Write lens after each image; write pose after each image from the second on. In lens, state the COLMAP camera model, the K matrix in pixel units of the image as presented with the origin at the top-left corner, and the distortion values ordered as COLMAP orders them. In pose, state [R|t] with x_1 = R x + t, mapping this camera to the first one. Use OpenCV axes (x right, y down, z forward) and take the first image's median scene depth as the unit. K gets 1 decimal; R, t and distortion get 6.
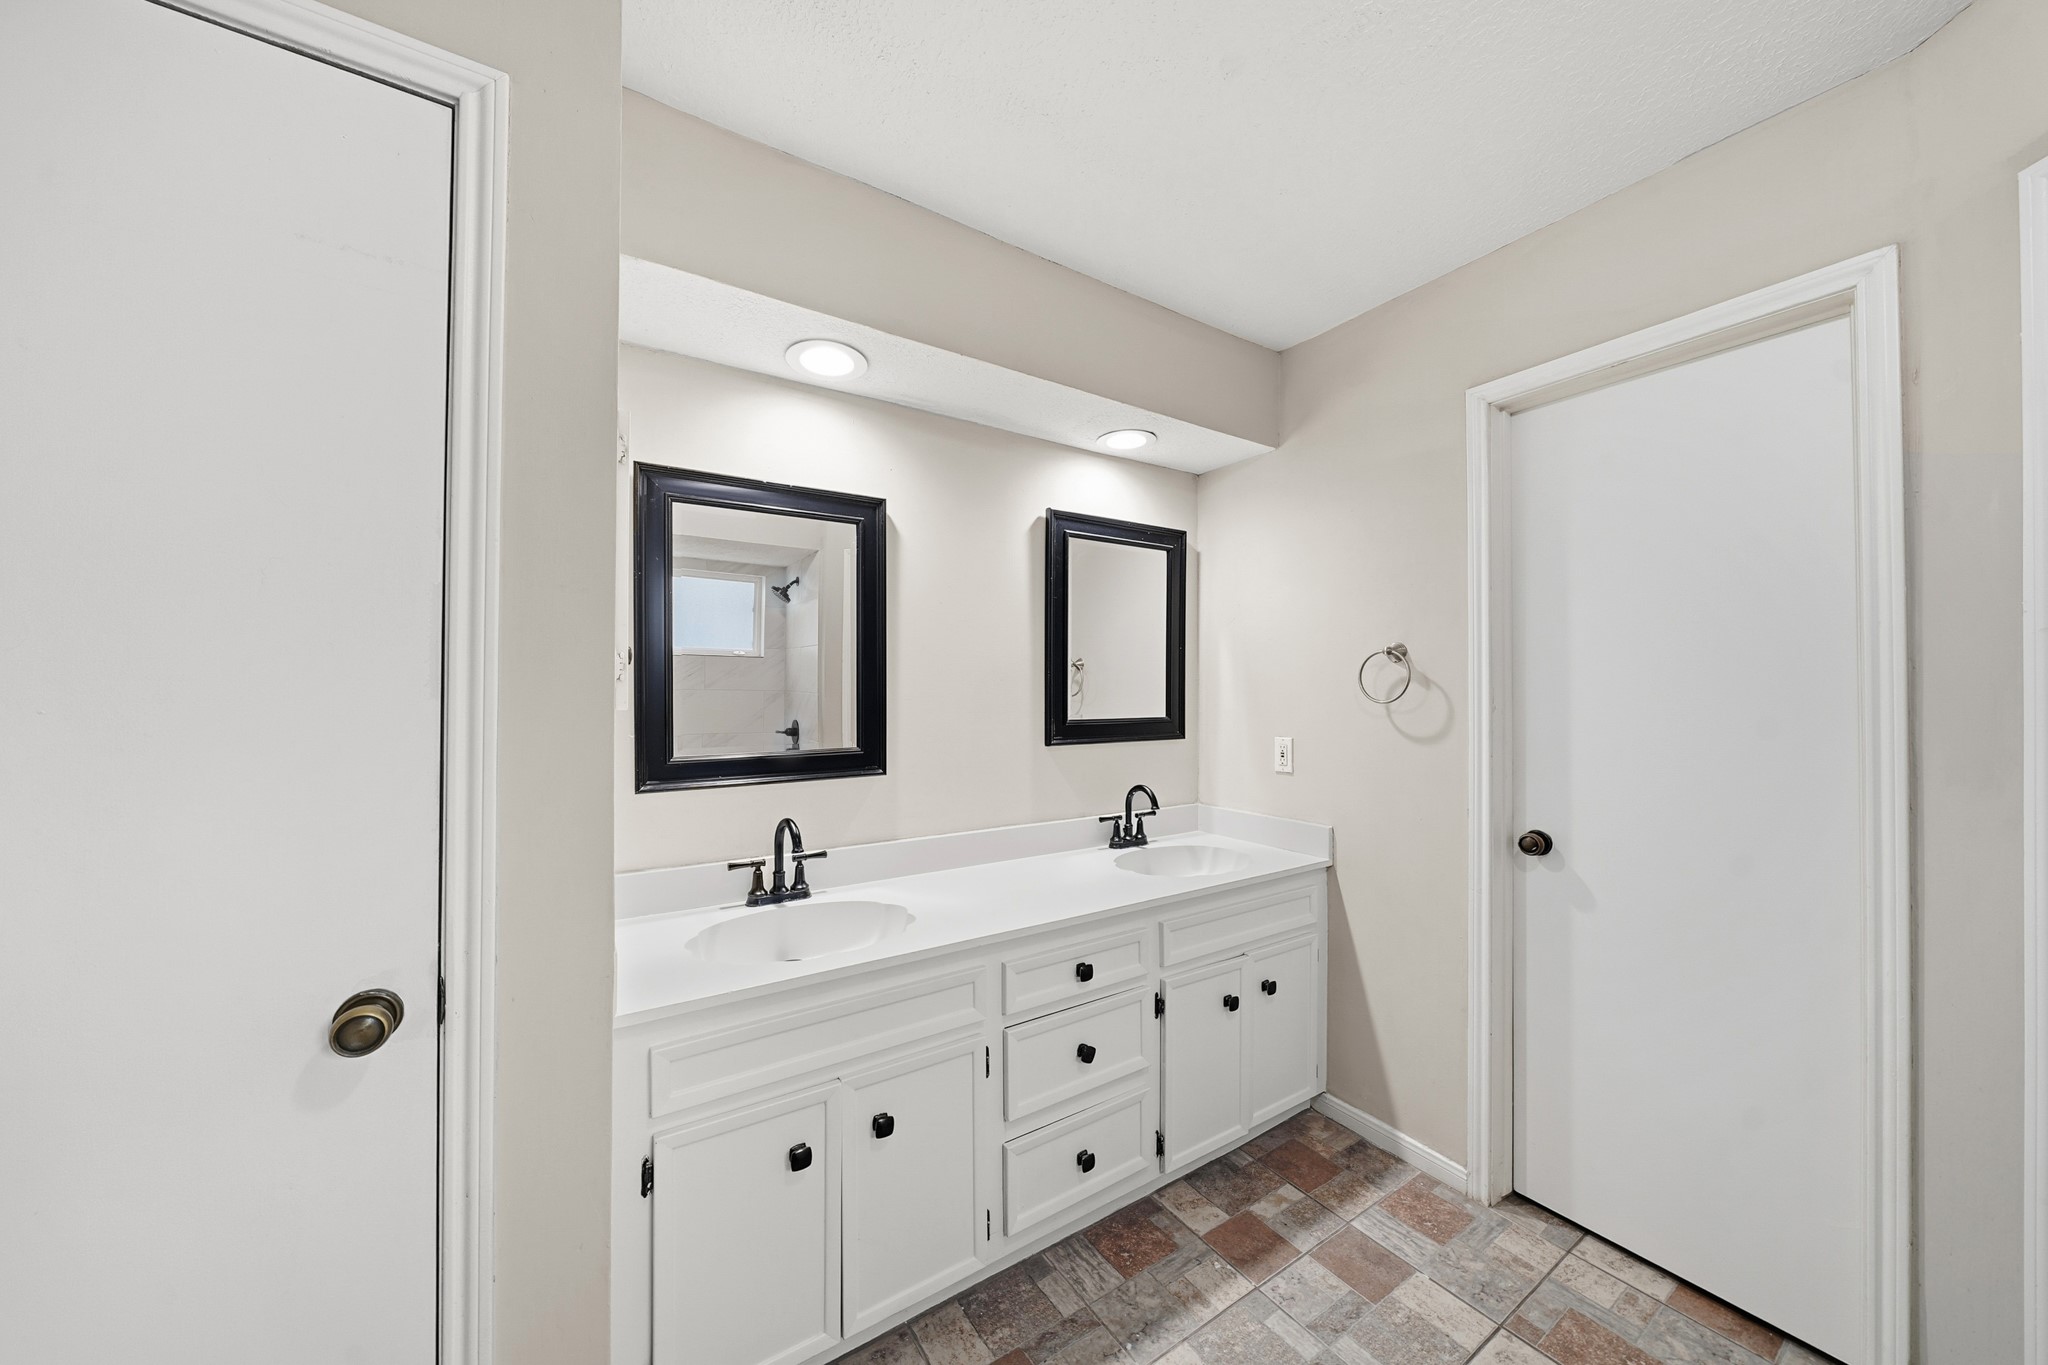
lens RADIAL K [[707.2, 0, 1022.6], [0, 707.2, 690.9], [0, 0, 1]] dist [-0.001278, -0.000353]
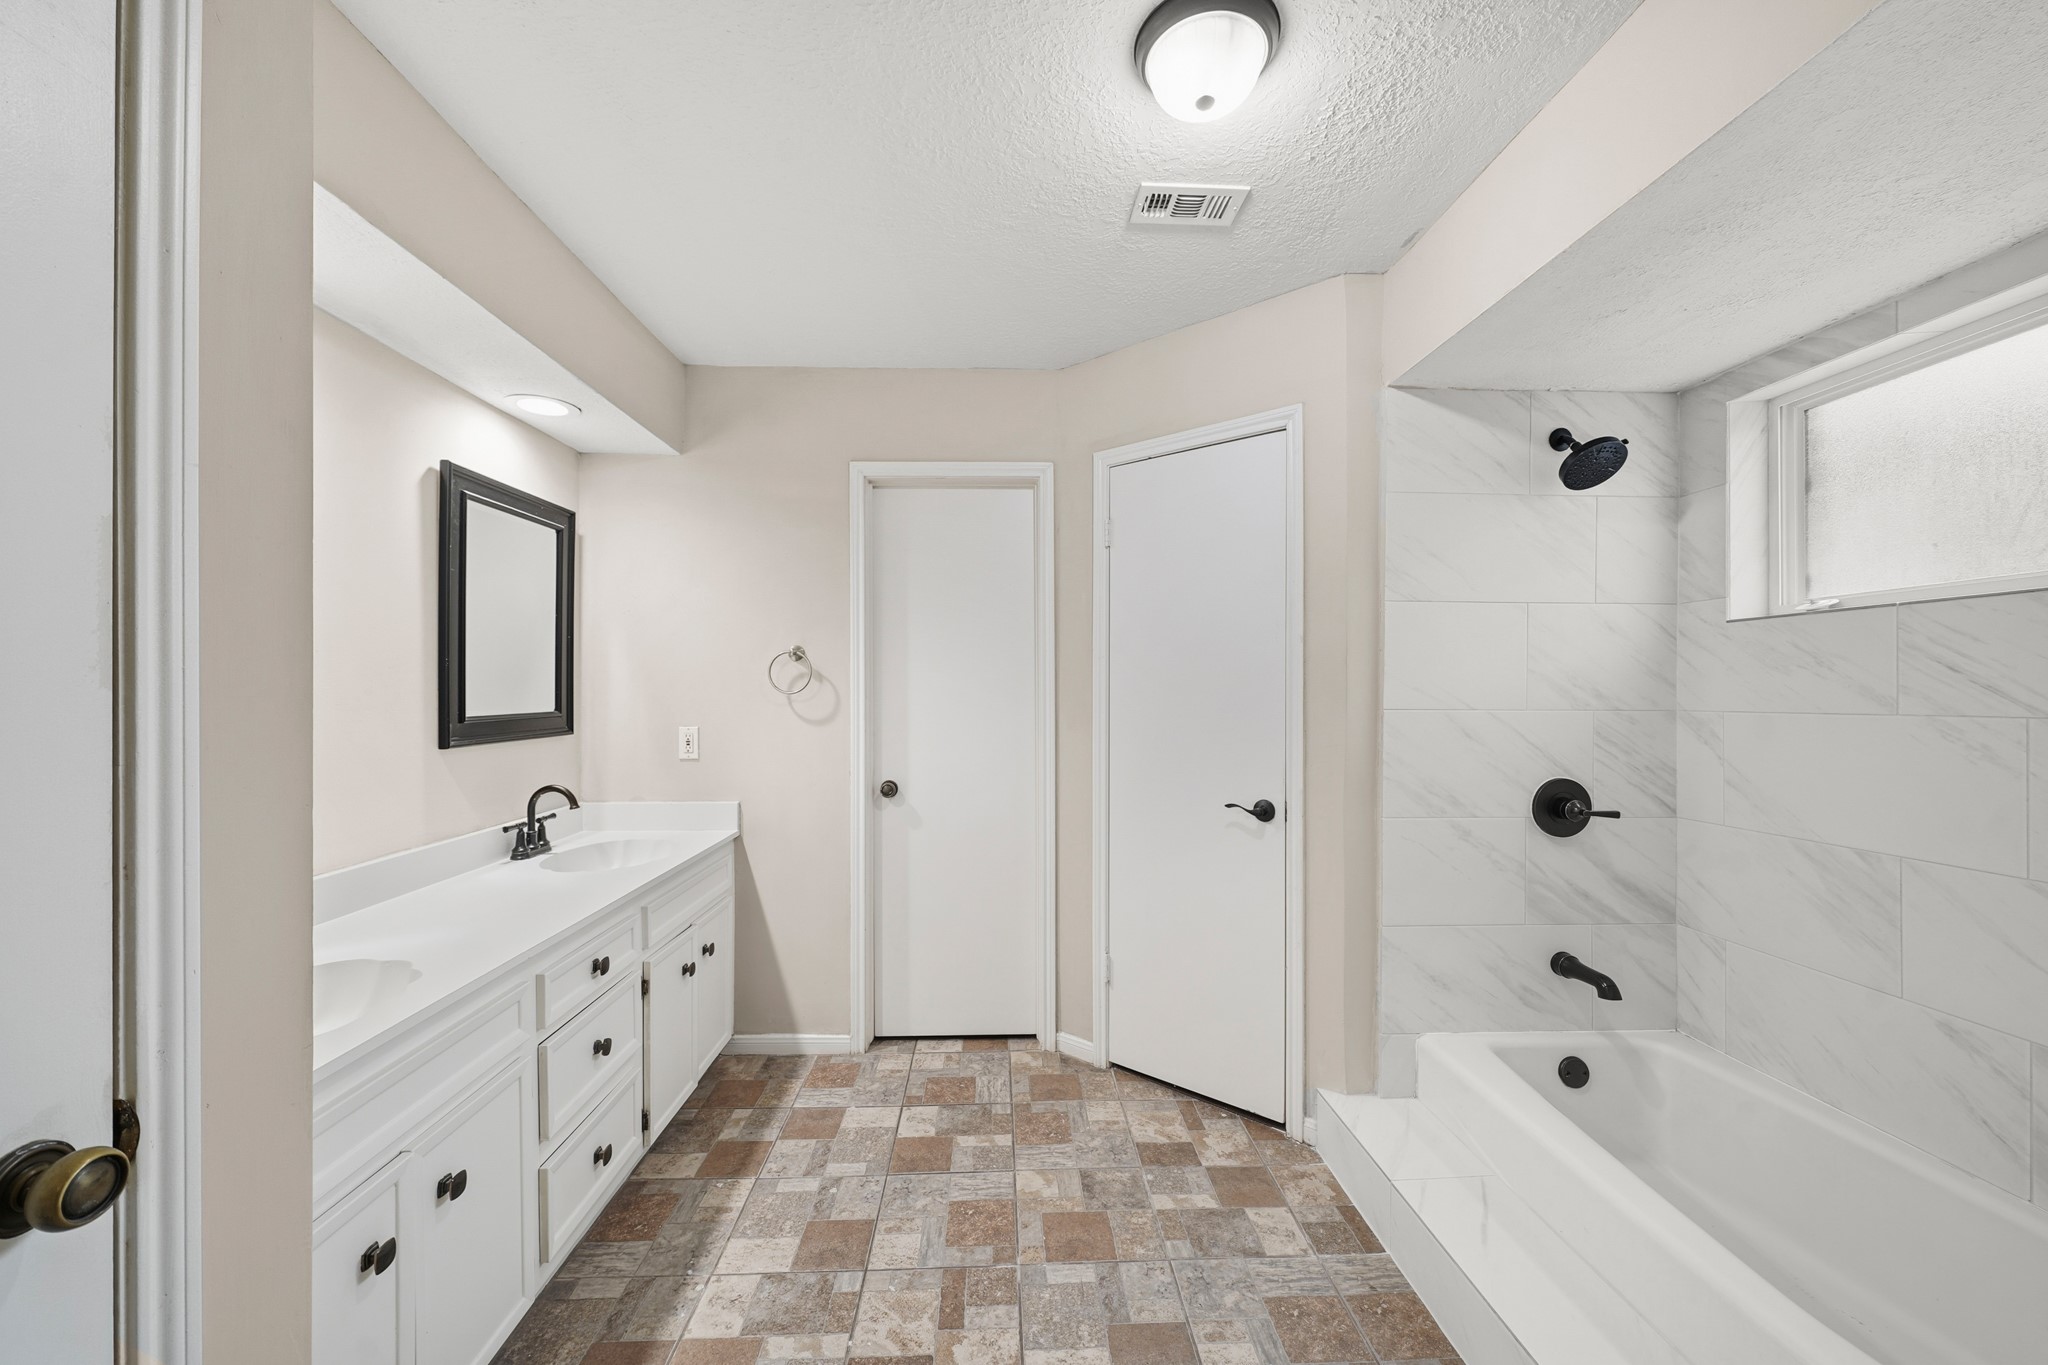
lens RADIAL K [[770.2, 0, 1019.8], [0, 770.2, 695.7], [0, 0, 1]] dist [0.000970, 0.000123]
pose [[0.525742, -0.007659, 0.850610, -0.458073], [-0.004591, 0.999919, 0.011841, 0.003006], [-0.850632, -0.010131, 0.525664, -0.053901]]
